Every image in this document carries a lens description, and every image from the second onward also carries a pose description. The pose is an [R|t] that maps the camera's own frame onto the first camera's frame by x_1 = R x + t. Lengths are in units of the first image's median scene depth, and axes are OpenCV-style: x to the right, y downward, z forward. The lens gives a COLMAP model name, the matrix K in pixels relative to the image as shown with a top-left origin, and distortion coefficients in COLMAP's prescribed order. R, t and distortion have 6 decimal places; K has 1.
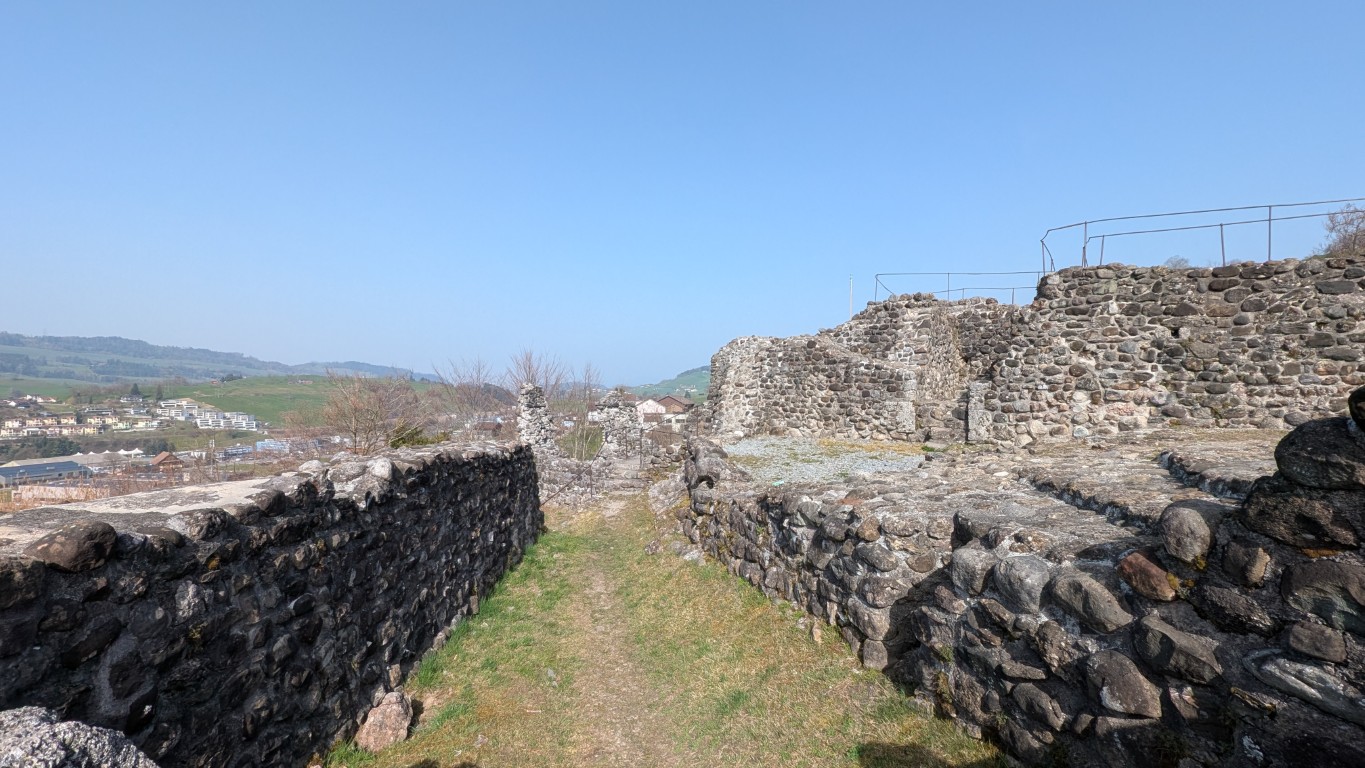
lens RADIAL K [[557.6, 0, 678.4], [0, 557.6, 383.9], [0, 0, 1]] dist [-0.001715, -0.000574]
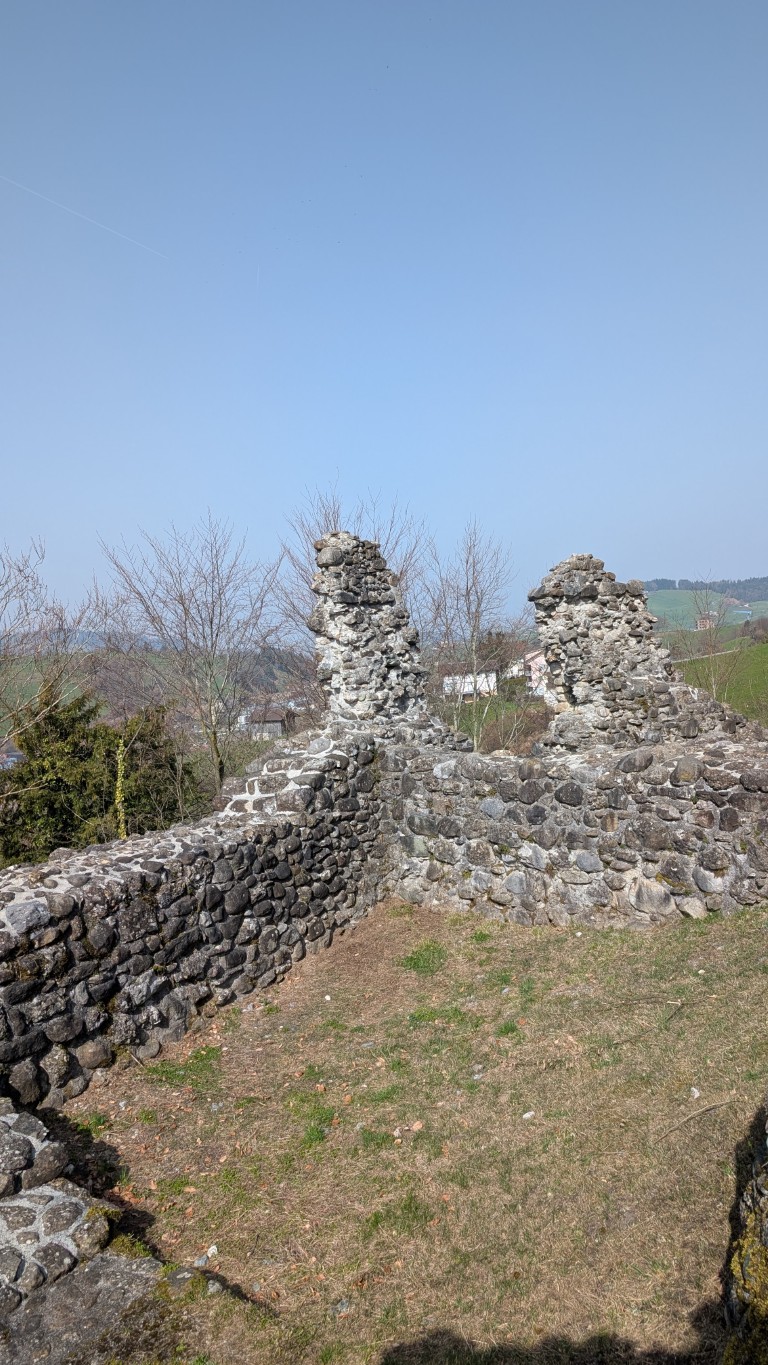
lens RADIAL K [[986.5, 0, 382.7], [0, 986.5, 678.6], [0, 0, 1]] dist [0.029791, -0.038267]
pose [[0.973896, -0.071747, -0.215358, -0.126214], [0.082538, 0.995722, 0.041529, 0.063116], [0.211457, -0.058220, 0.975652, 0.437835]]
